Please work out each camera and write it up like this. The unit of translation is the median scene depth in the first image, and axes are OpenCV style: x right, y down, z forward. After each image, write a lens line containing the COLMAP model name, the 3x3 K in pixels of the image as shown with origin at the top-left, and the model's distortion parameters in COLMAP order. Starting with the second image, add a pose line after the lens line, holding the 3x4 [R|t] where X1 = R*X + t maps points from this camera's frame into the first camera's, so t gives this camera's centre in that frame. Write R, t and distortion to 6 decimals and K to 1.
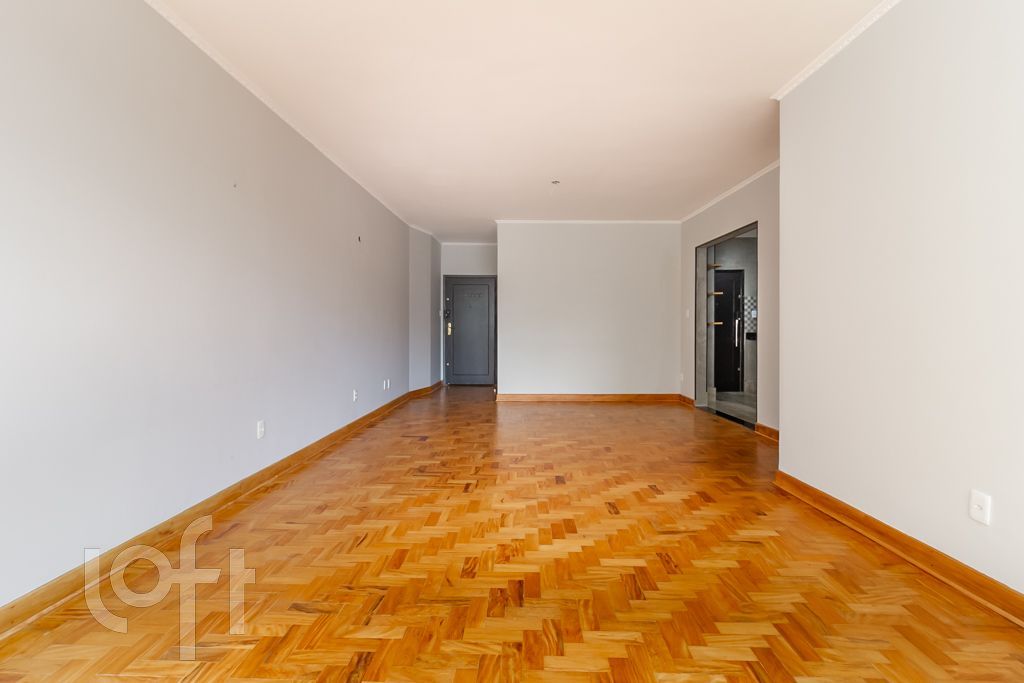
lens RADIAL K [[494.6, 0, 509.2], [0, 494.6, 326.4], [0, 0, 1]] dist [0.002006, 0.000410]
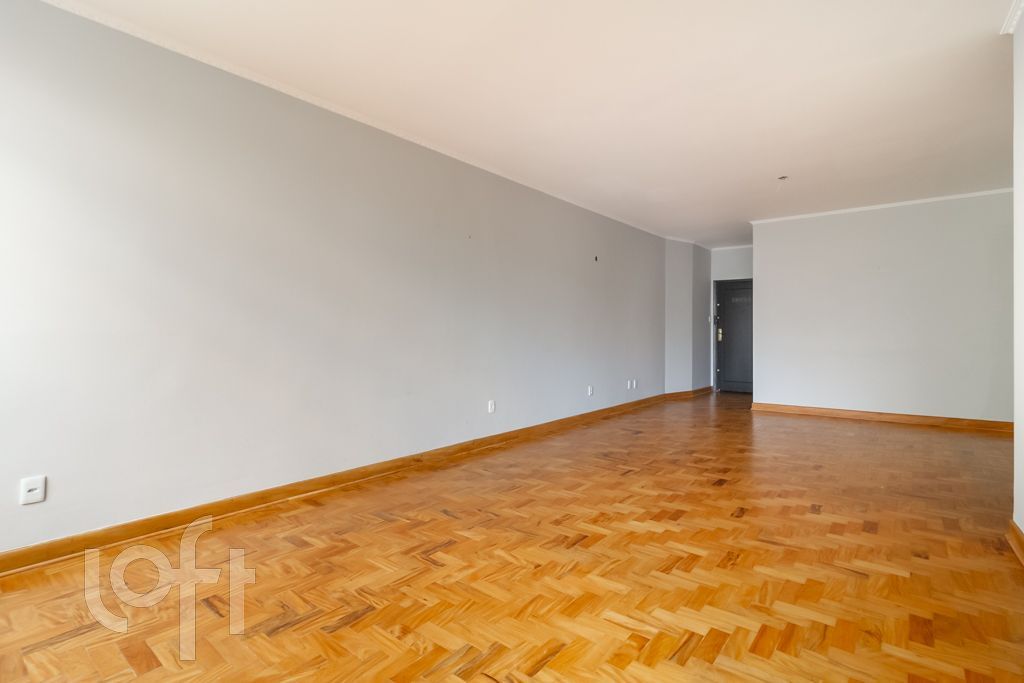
lens RADIAL K [[485.8, 0, 519.8], [0, 485.8, 328.5], [0, 0, 1]] dist [0.003070, 0.000111]
pose [[0.799077, -0.009001, -0.601162, 0.441972], [0.004314, 0.999948, -0.009239, -0.000282], [0.601213, 0.004789, 0.799074, -0.061463]]
